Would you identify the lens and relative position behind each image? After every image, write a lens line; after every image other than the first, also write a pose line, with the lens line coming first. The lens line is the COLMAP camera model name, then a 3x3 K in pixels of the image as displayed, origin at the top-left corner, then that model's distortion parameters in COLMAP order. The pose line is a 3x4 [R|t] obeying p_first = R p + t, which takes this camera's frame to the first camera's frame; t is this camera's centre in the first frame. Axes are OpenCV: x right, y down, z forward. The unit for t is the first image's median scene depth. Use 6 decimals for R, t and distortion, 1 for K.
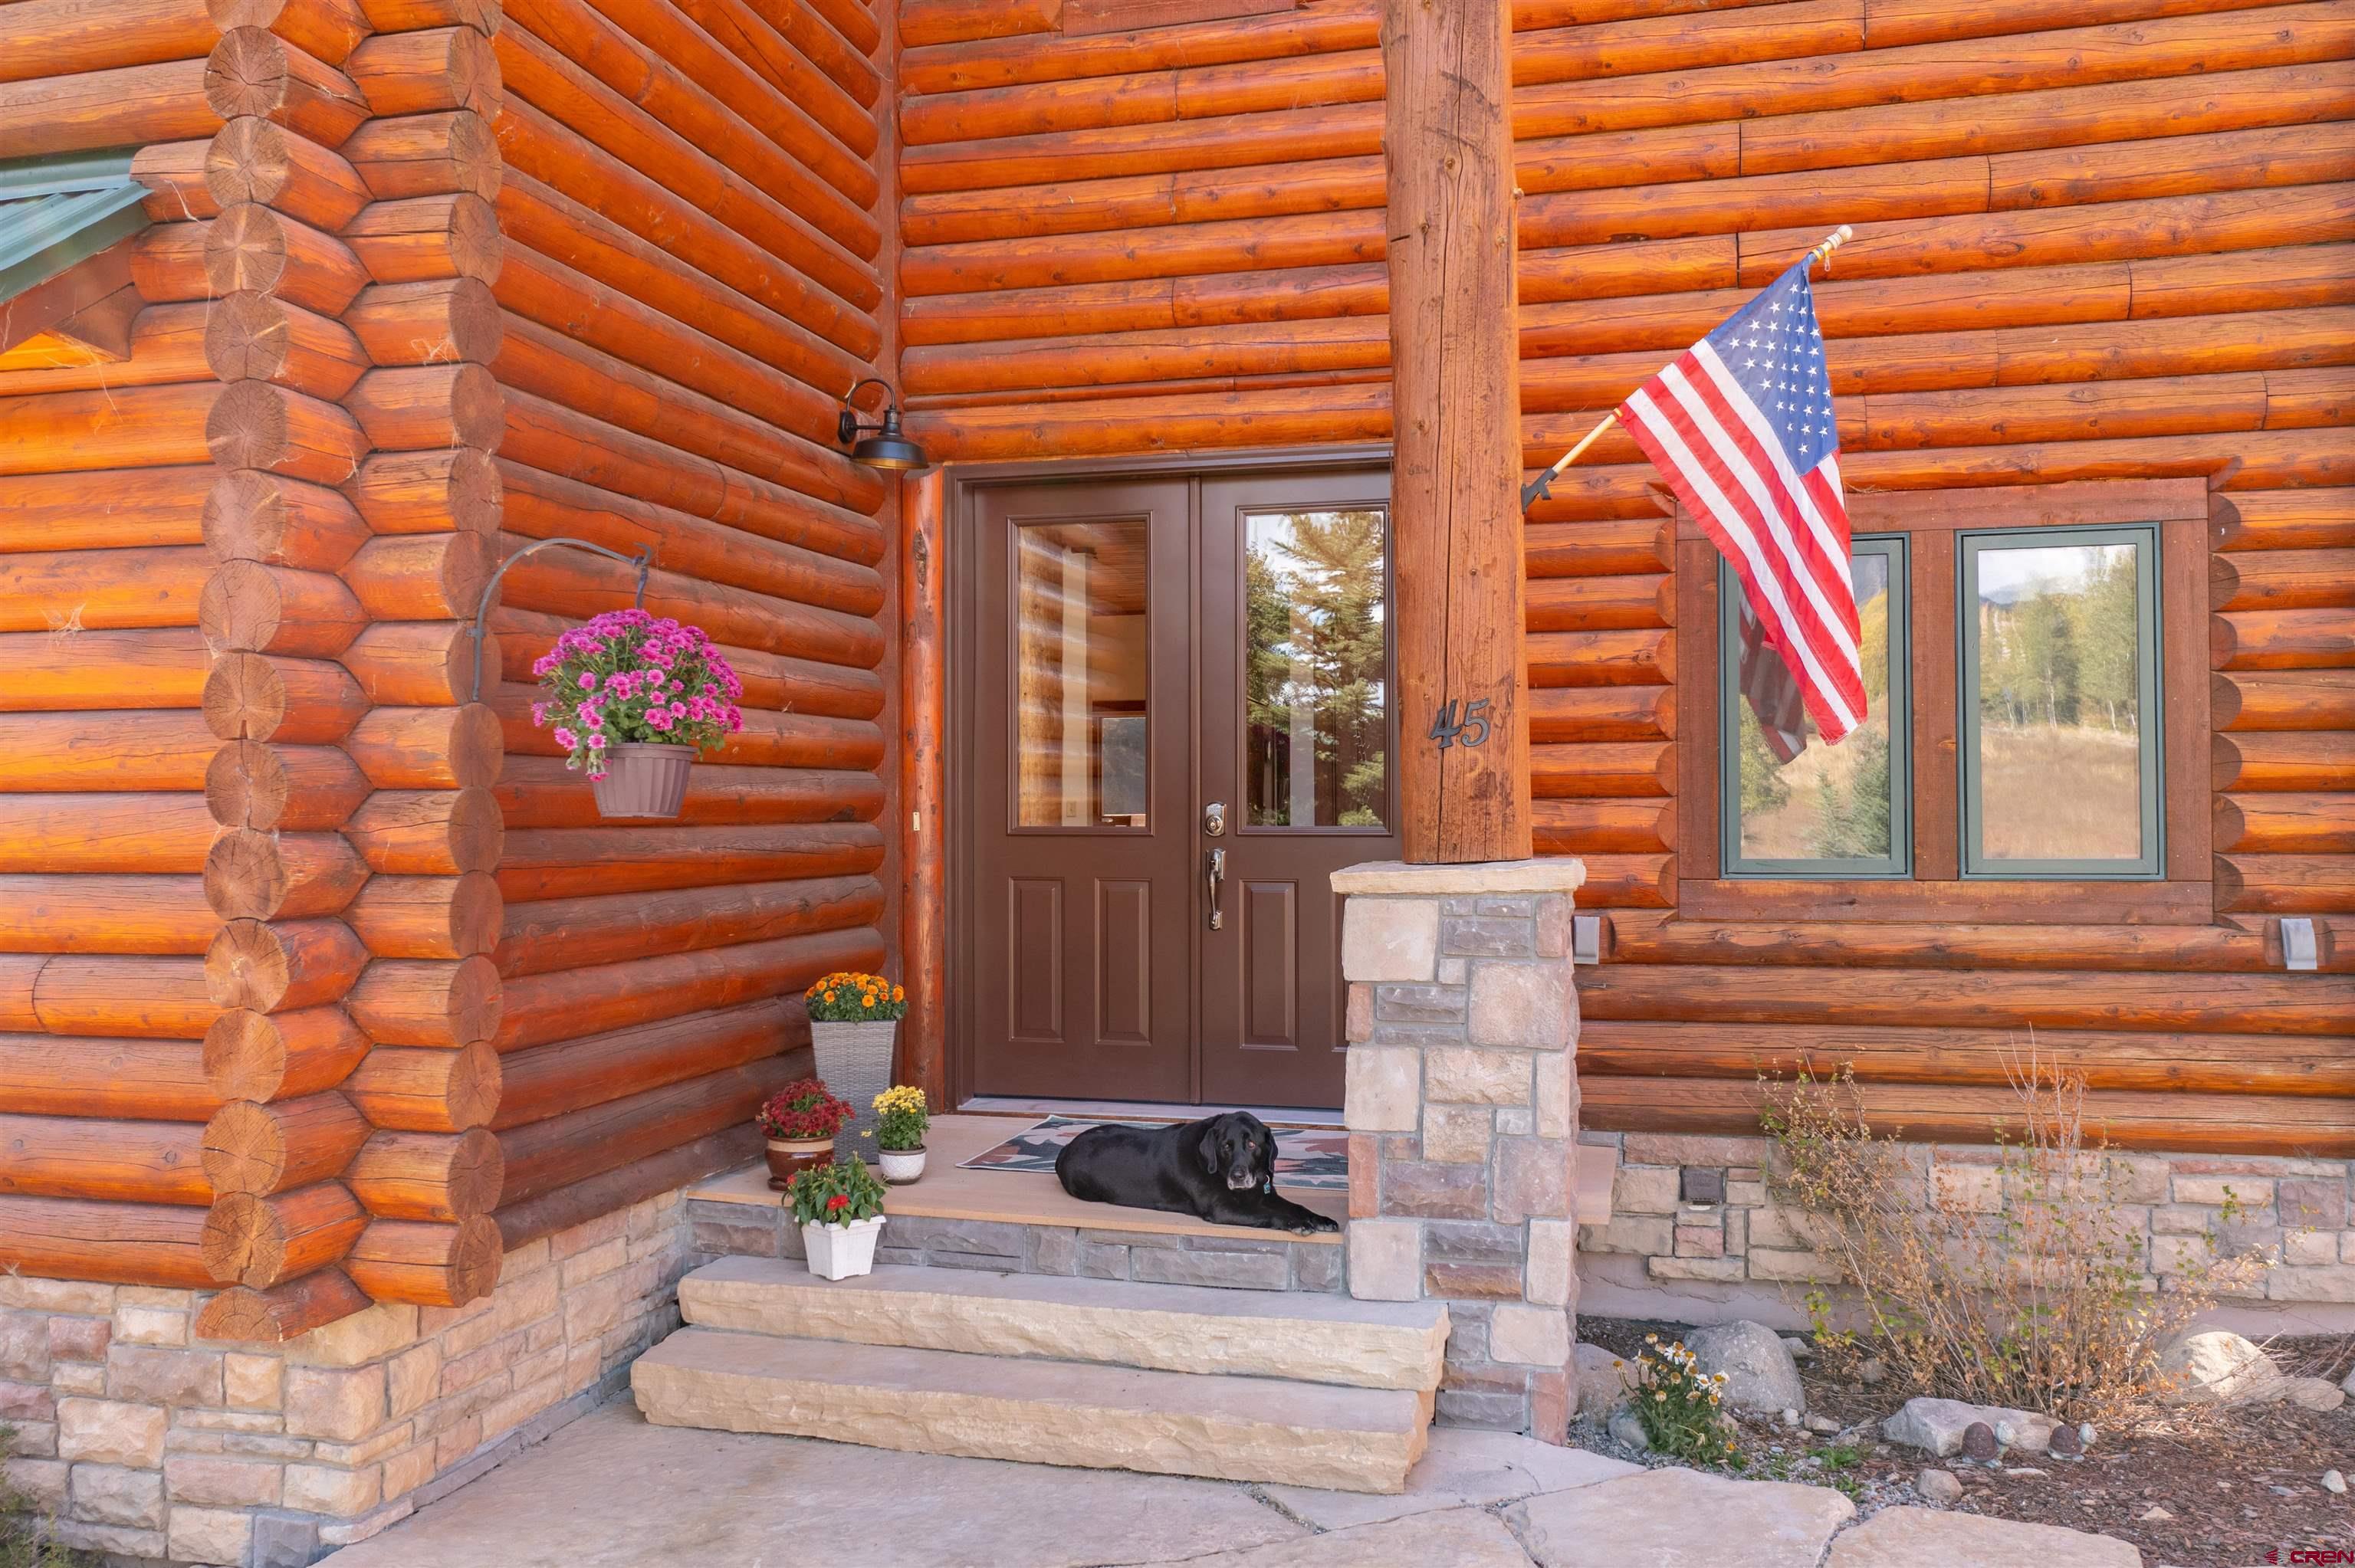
lens RADIAL K [[1859.7, 0, 1184.5], [0, 1859.7, 792.9], [0, 0, 1]] dist [-0.014379, -0.002387]
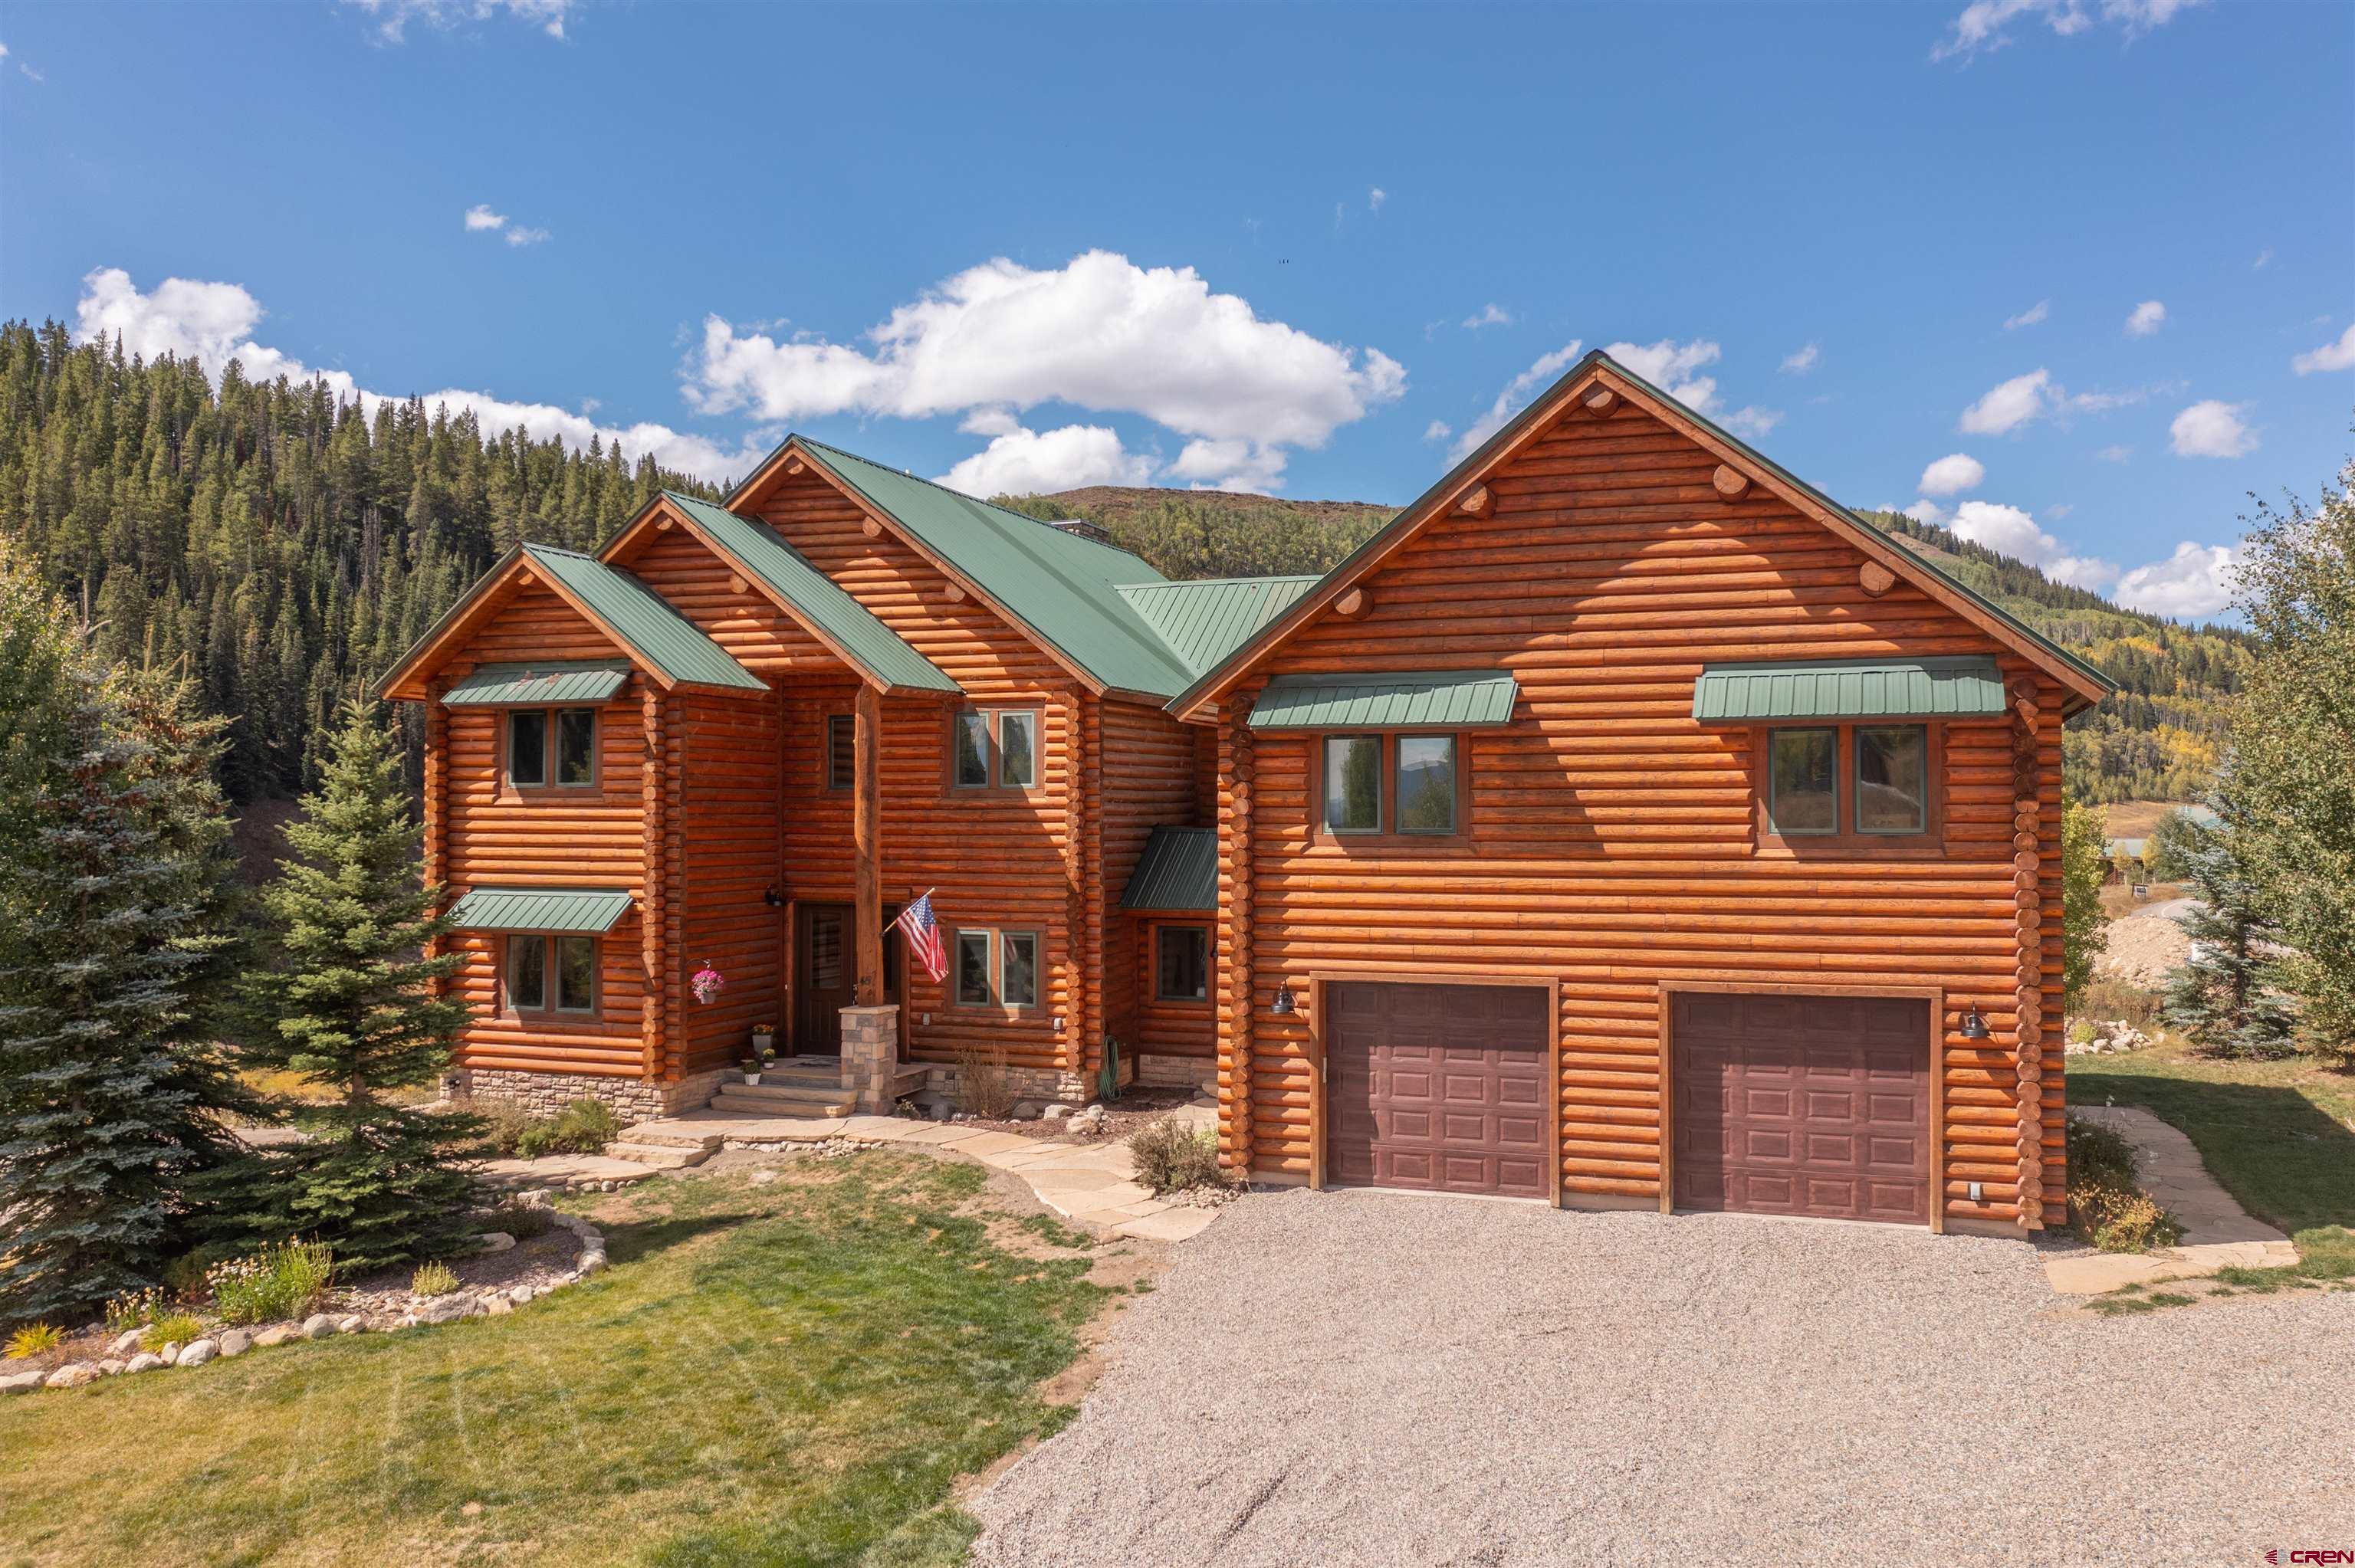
lens RADIAL K [[1859.7, 0, 1172.8], [0, 1859.7, 780.7], [0, 0, 1]] dist [-0.014379, -0.002387]
pose [[0.994205, 0.000966, -0.107497, 1.388757], [-0.000937, 1.000000, 0.000324, -0.533935], [0.107497, -0.000222, 0.994205, -3.634283]]
